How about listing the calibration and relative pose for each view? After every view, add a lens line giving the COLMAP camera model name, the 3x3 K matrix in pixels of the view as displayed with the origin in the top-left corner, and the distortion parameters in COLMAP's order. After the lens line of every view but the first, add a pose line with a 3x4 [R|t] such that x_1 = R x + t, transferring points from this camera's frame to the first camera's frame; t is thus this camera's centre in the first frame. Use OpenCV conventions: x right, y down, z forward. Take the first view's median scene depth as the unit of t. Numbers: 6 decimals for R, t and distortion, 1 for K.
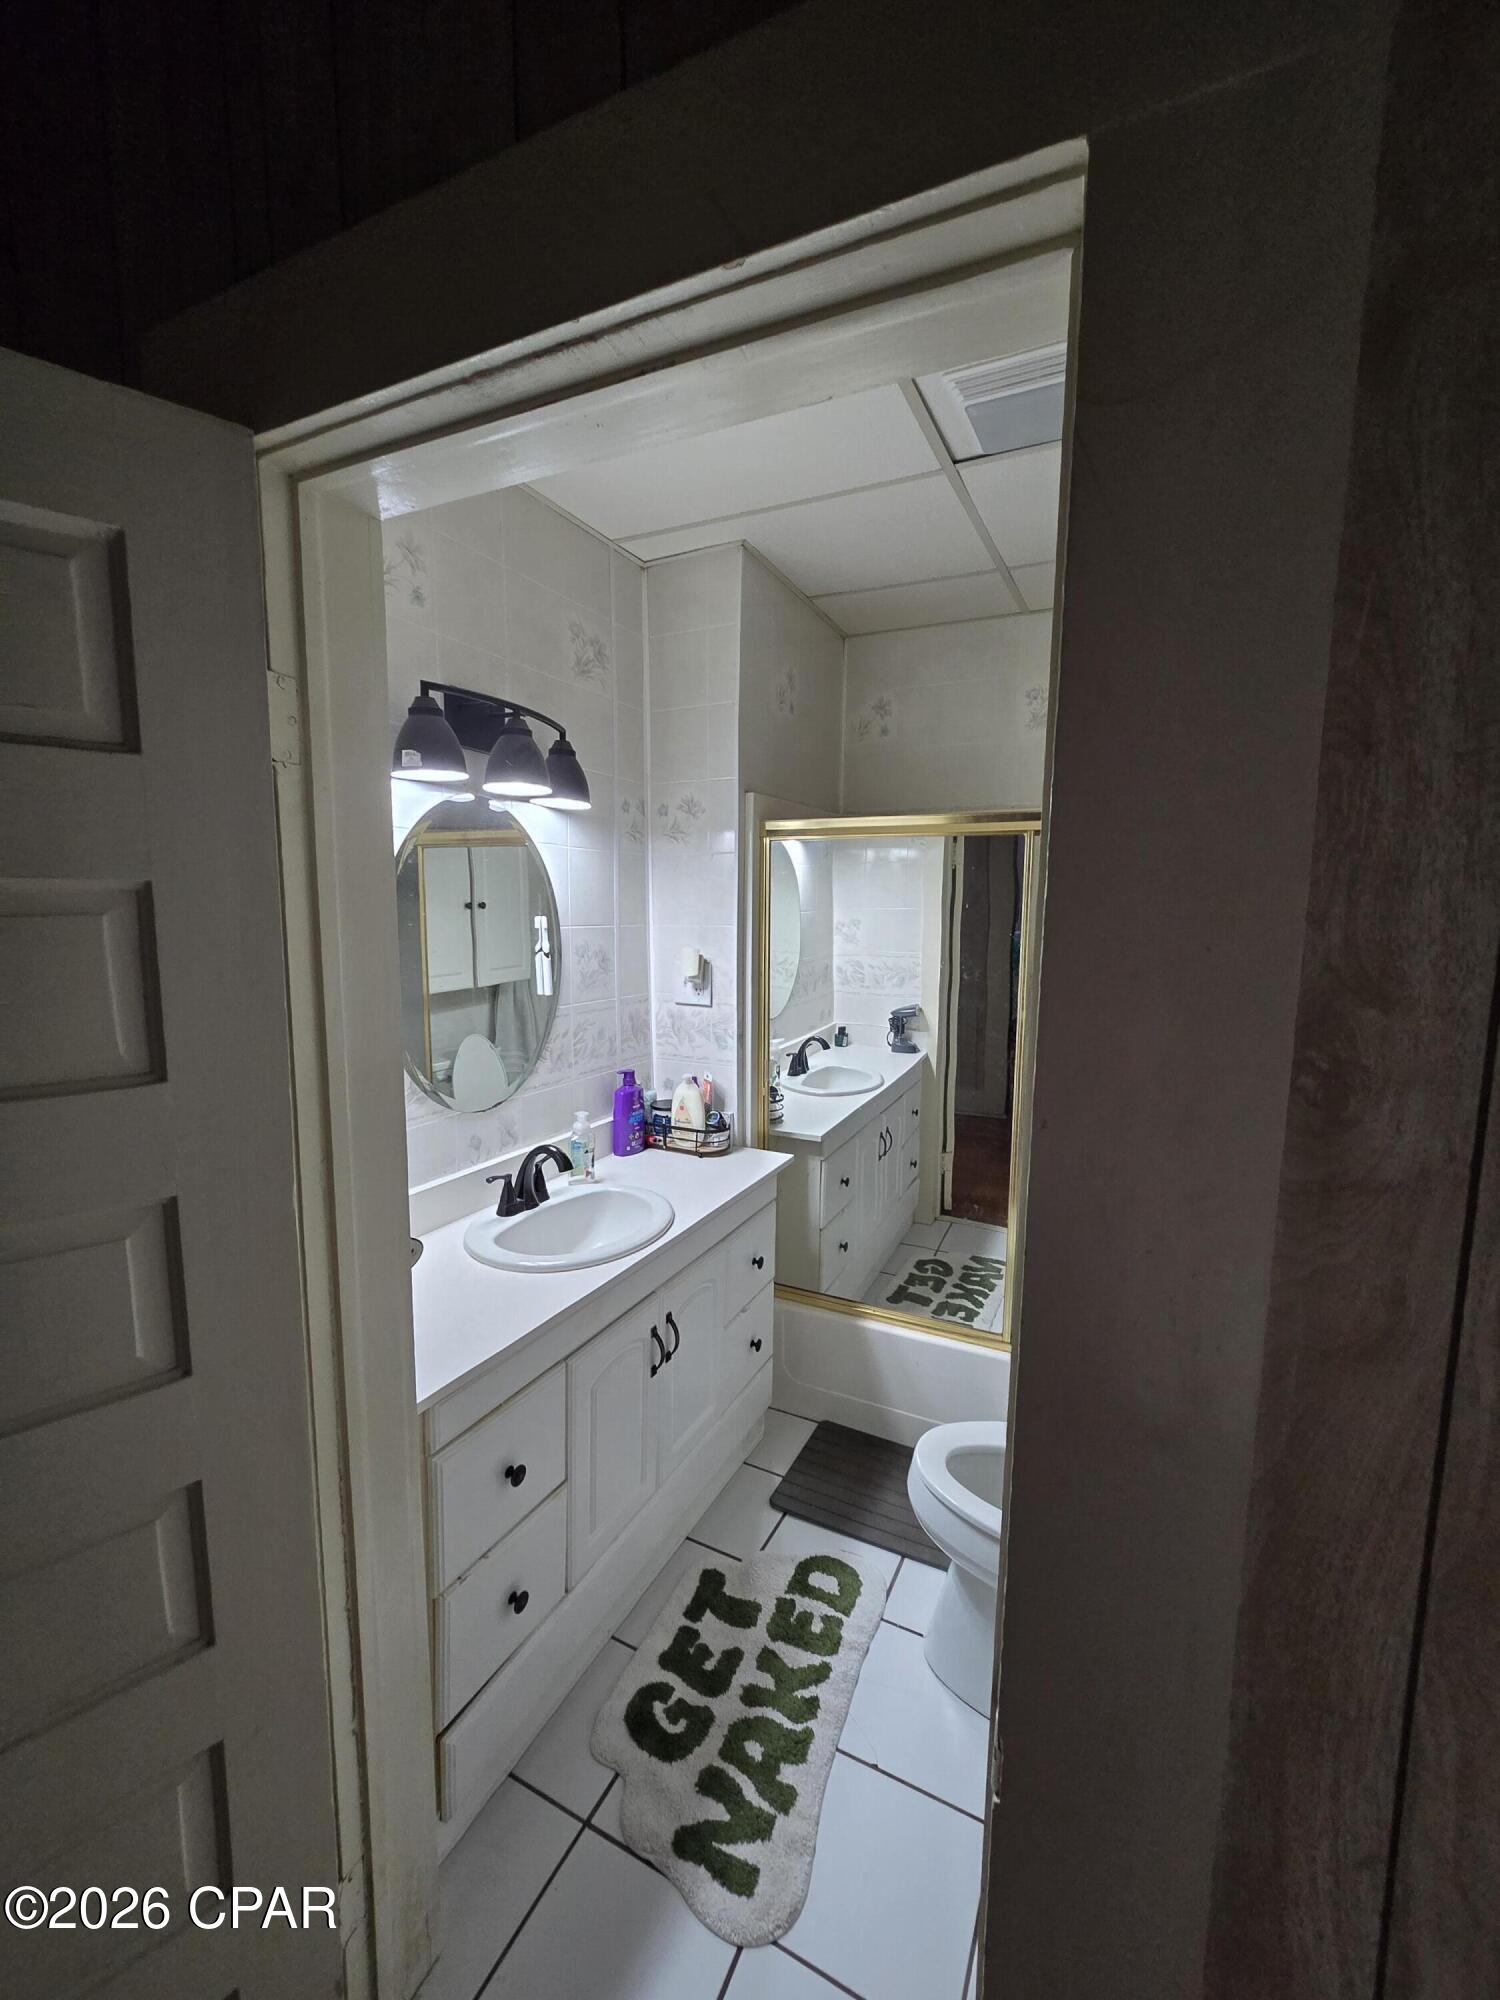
lens RADIAL K [[829.5, 0, 746.0], [0, 829.5, 997.4], [0, 0, 1]] dist [-0.007357, 0.004517]
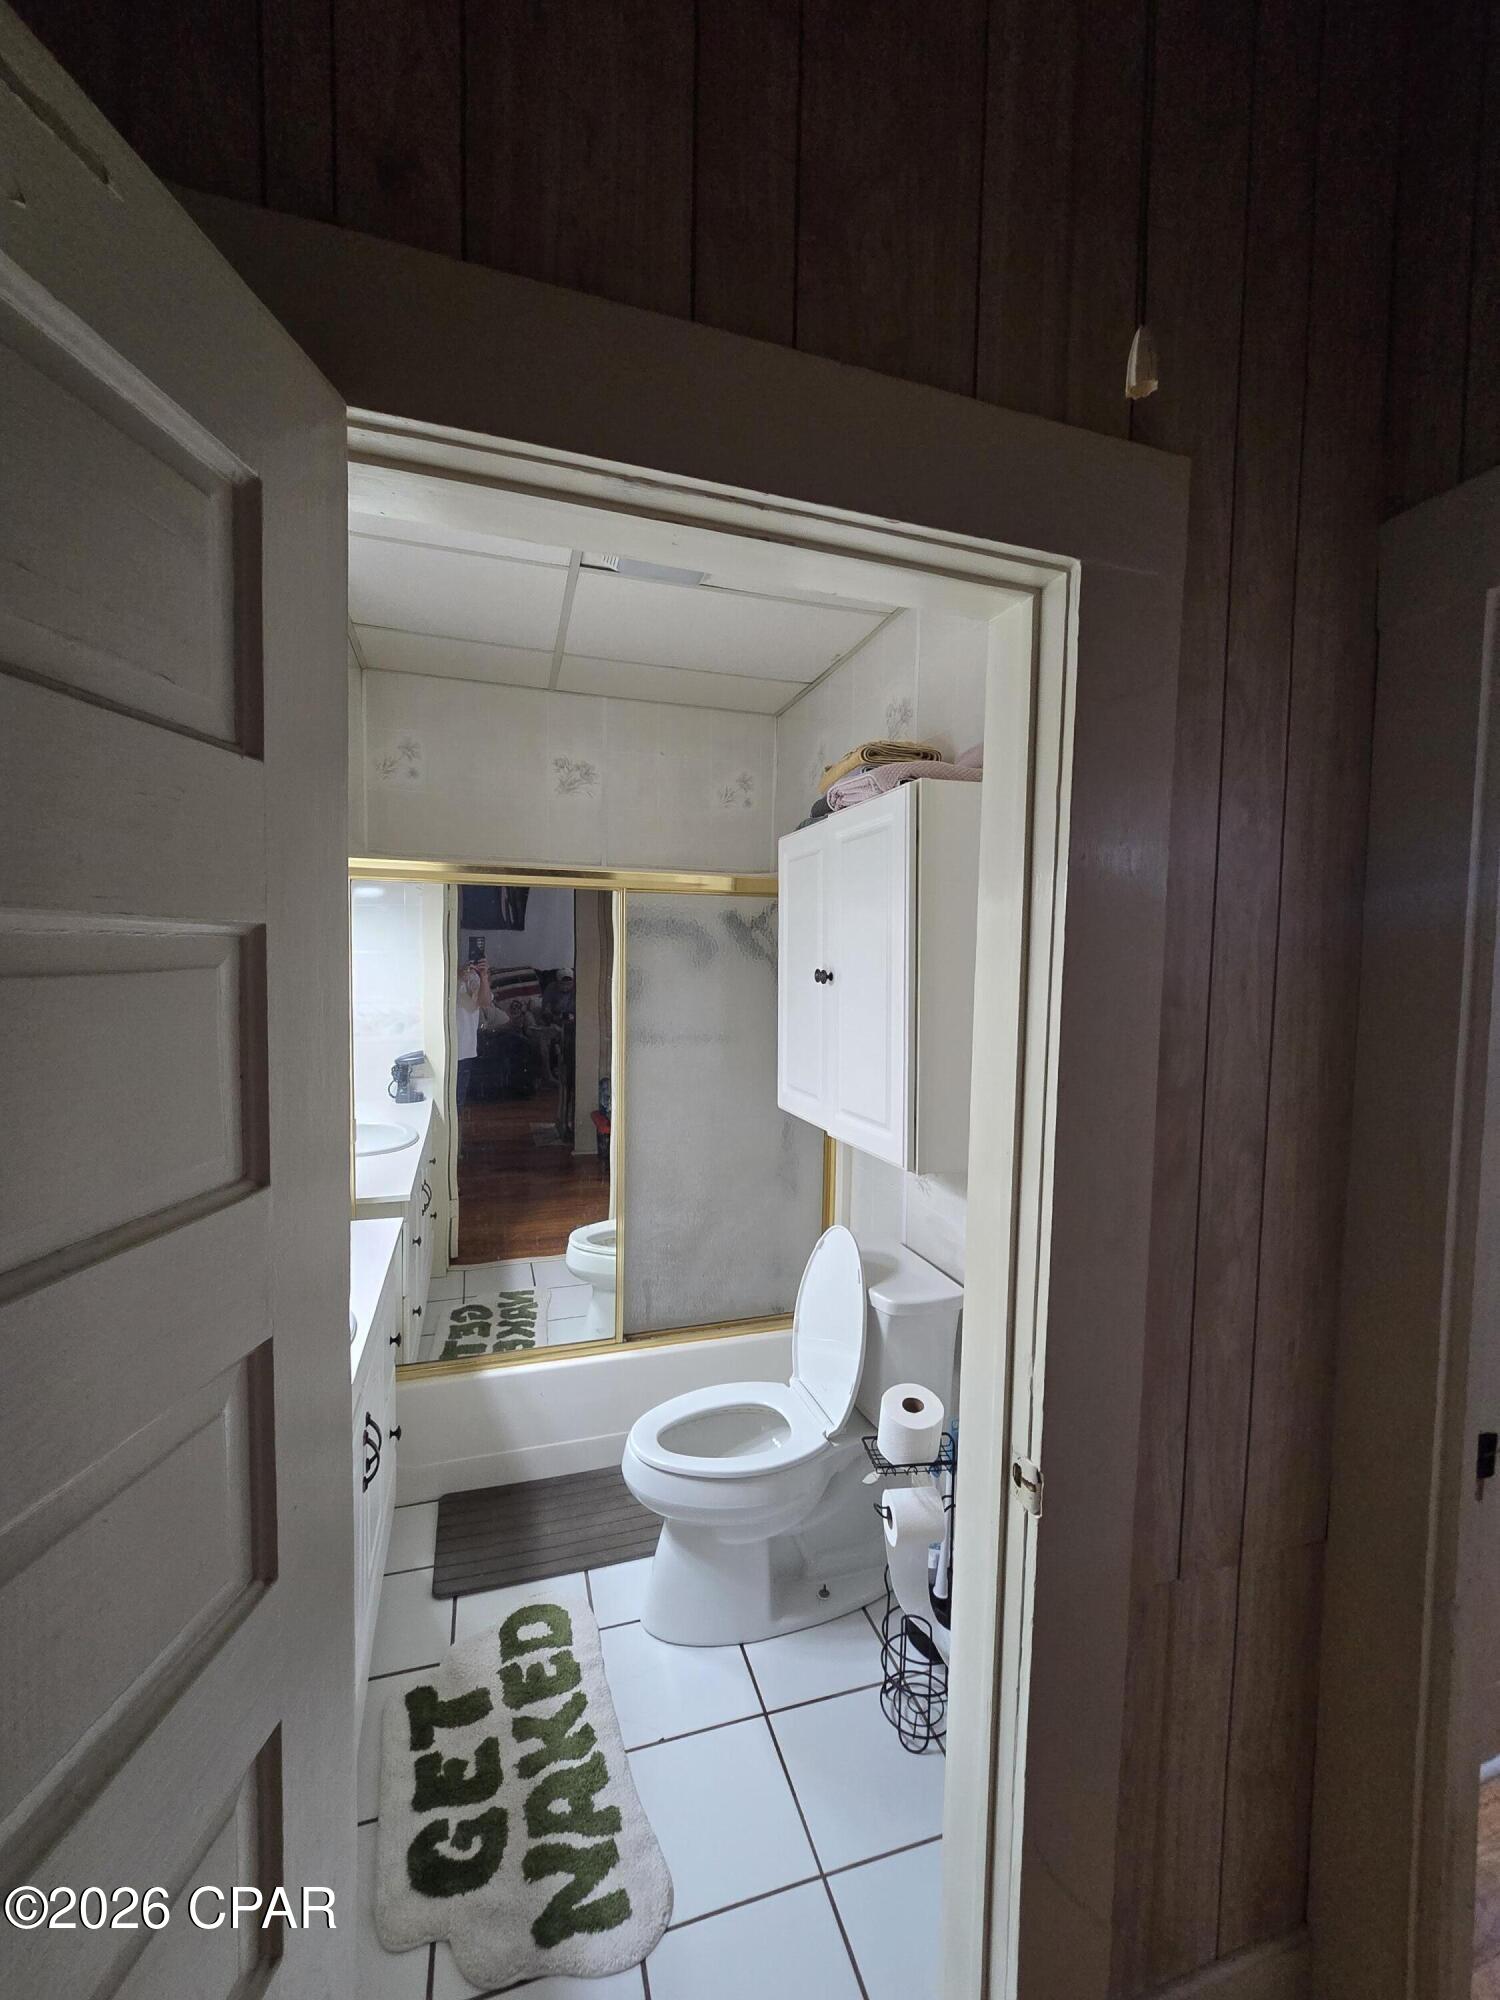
lens RADIAL K [[829.5, 0, 751.6], [0, 829.5, 996.6], [0, 0, 1]] dist [-0.007357, 0.004517]
pose [[0.714474, -0.027161, 0.699134, -0.423644], [0.063839, 0.997609, -0.026484, -0.011278], [-0.696743, 0.063554, 0.714500, 0.064497]]
